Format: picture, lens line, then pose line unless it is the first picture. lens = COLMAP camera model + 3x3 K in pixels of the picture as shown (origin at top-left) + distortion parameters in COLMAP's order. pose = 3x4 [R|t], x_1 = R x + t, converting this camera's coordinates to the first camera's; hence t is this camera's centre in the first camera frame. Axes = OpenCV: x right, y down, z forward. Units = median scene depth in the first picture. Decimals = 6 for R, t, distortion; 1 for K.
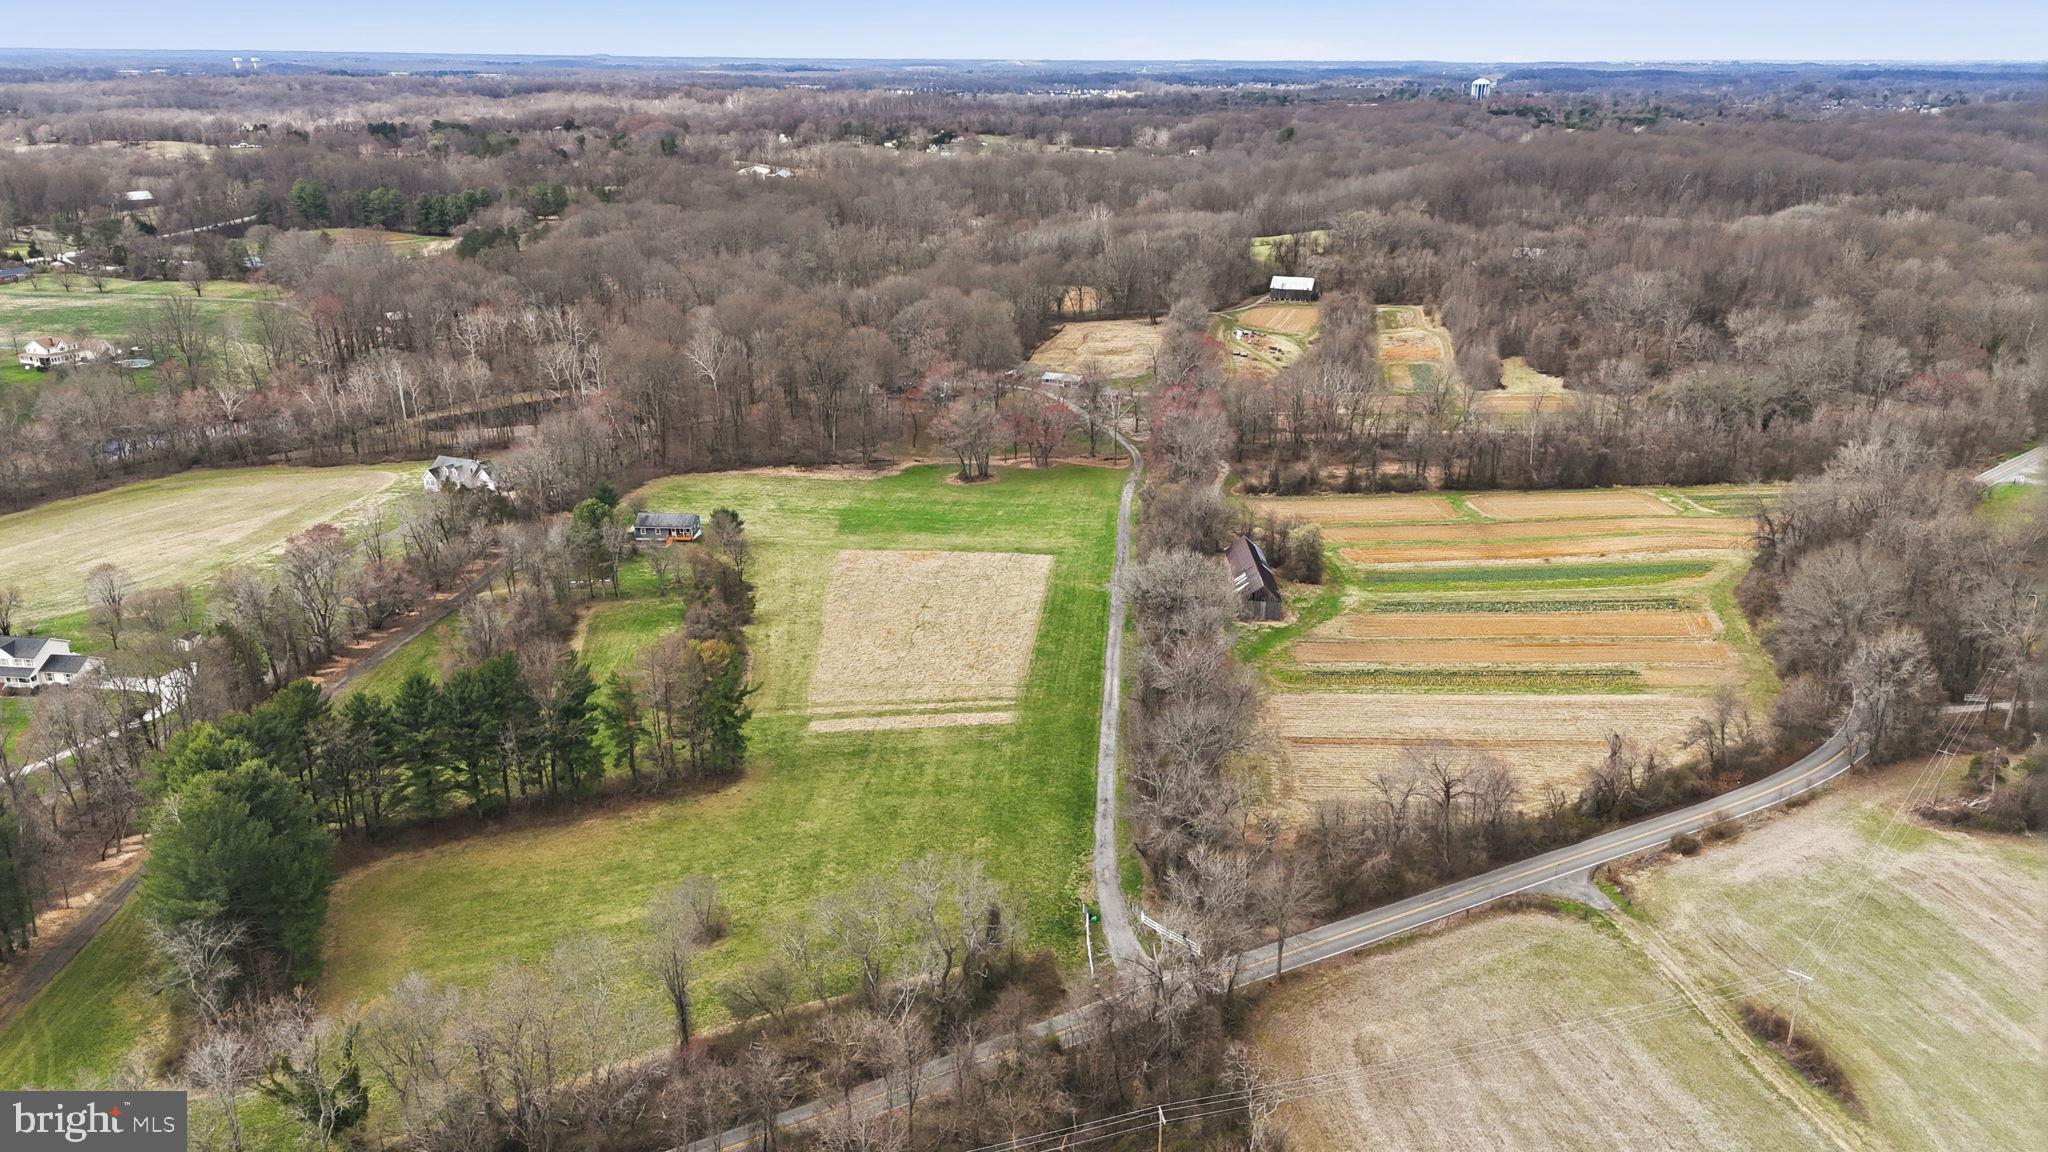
lens RADIAL K [[1526.5, 0, 1020.0], [0, 1526.5, 579.7], [0, 0, 1]] dist [0.062508, -0.049185]
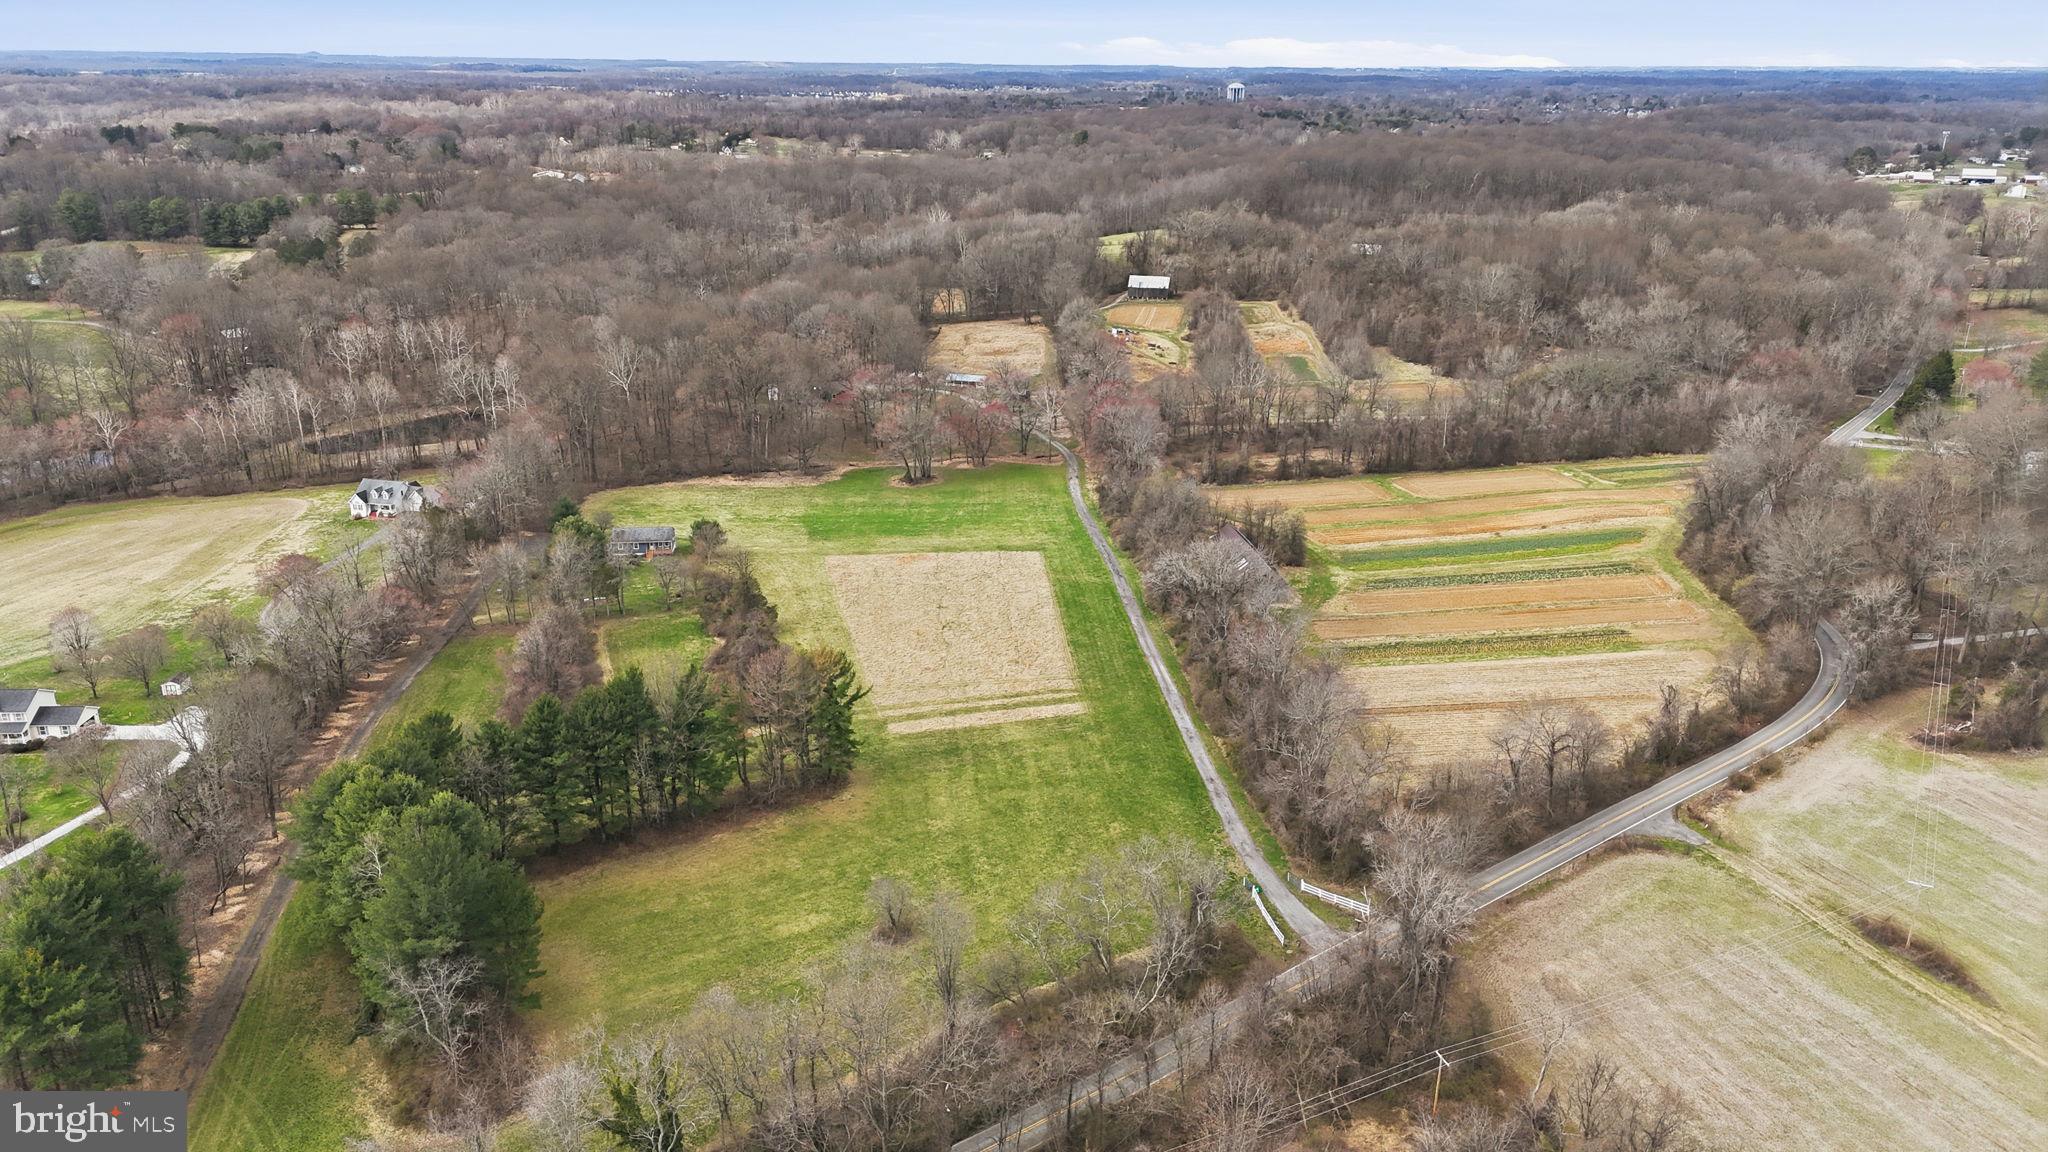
lens RADIAL K [[1526.5, 0, 1027.3], [0, 1526.5, 580.4], [0, 0, 1]] dist [0.062508, -0.049185]
pose [[0.986500, -0.049877, 0.155981, -0.122659], [0.050038, 0.998743, 0.002897, 0.000039], [-0.155929, 0.004947, 0.987756, -0.003409]]
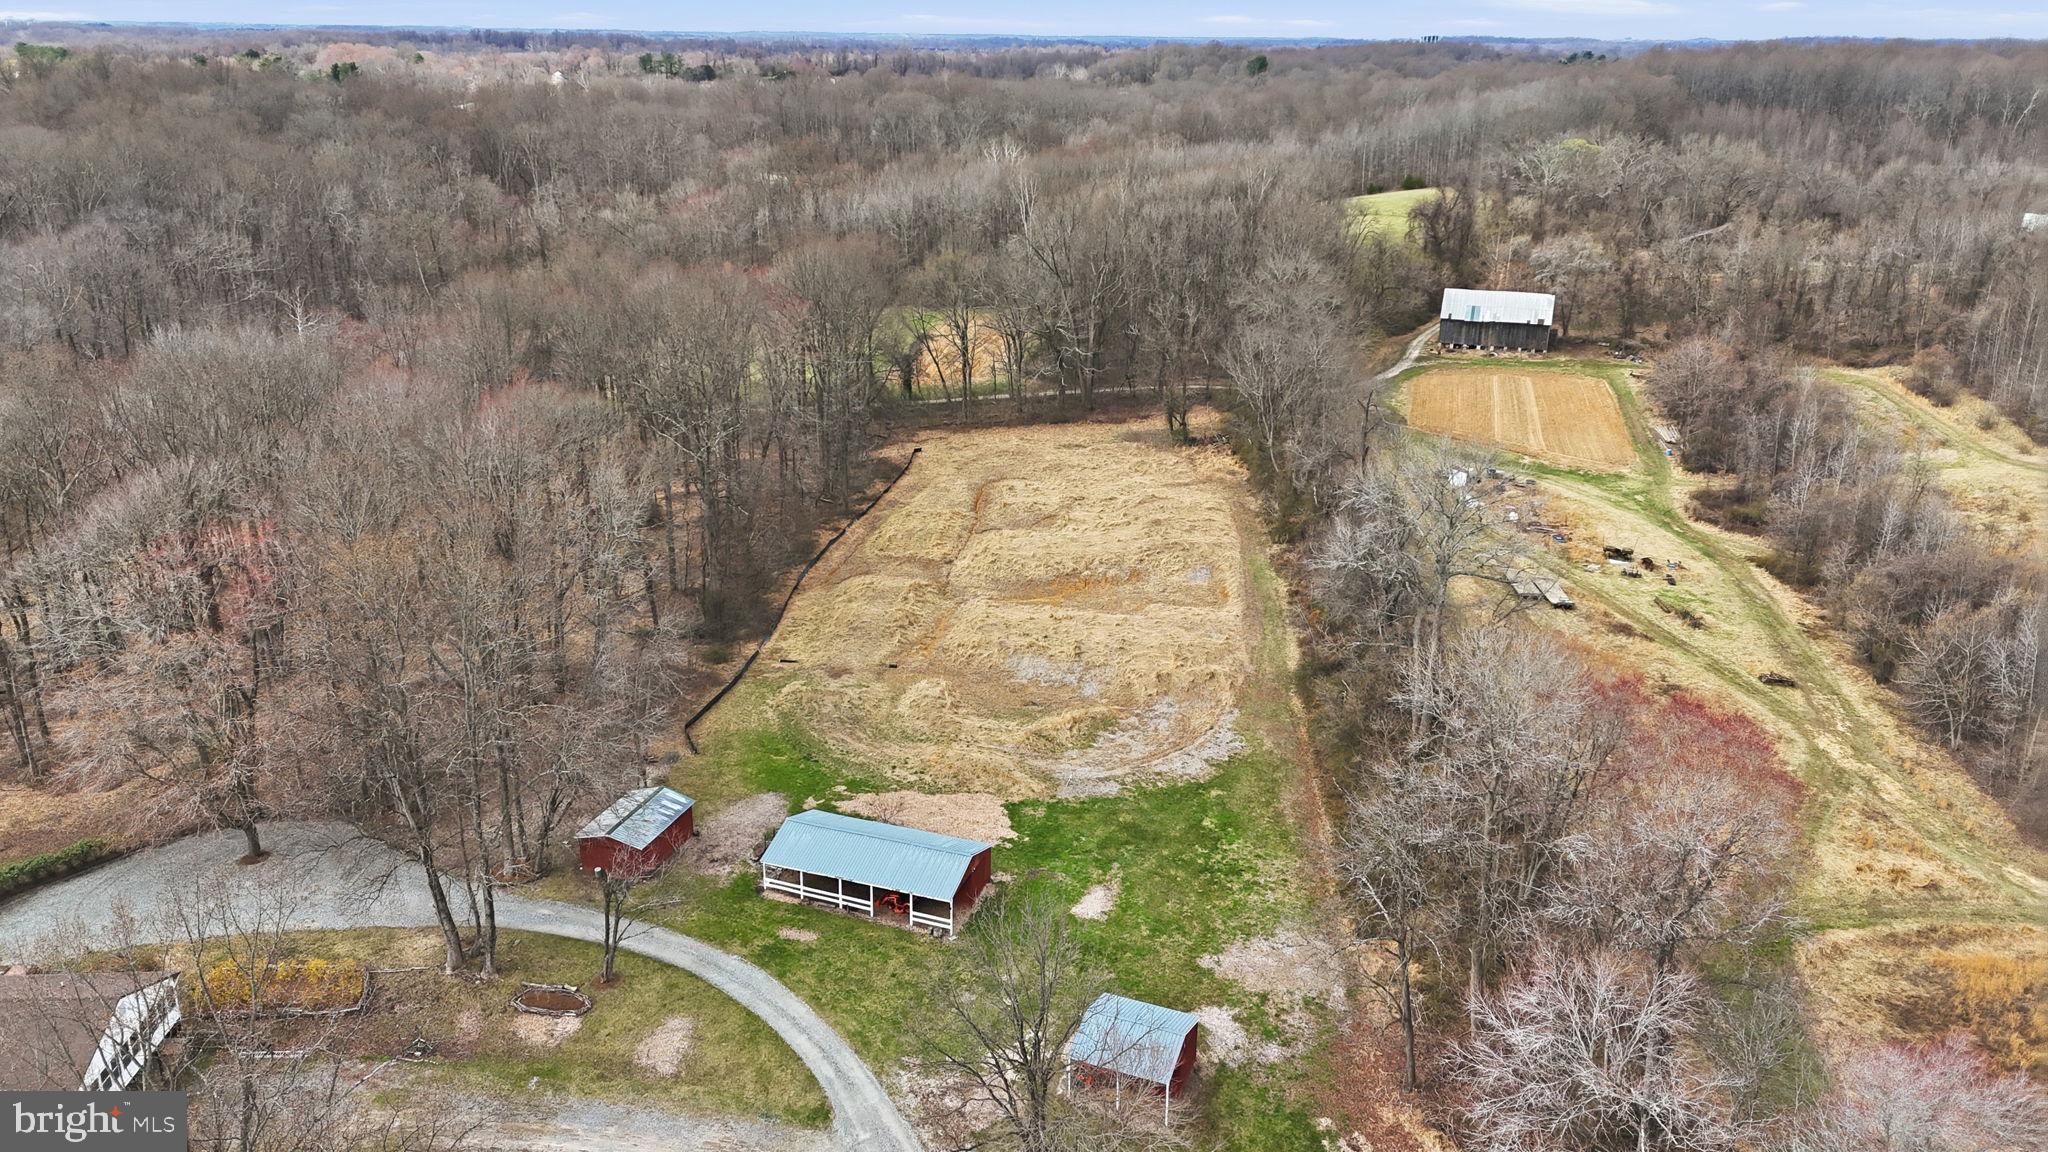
lens RADIAL K [[1526.5, 0, 1005.8], [0, 1526.5, 566.6], [0, 0, 1]] dist [0.062508, -0.049185]
pose [[0.998225, -0.017220, 0.057018, 0.044378], [0.016995, 0.999846, 0.004422, -0.216300], [-0.057086, -0.003445, 0.998363, 1.015504]]
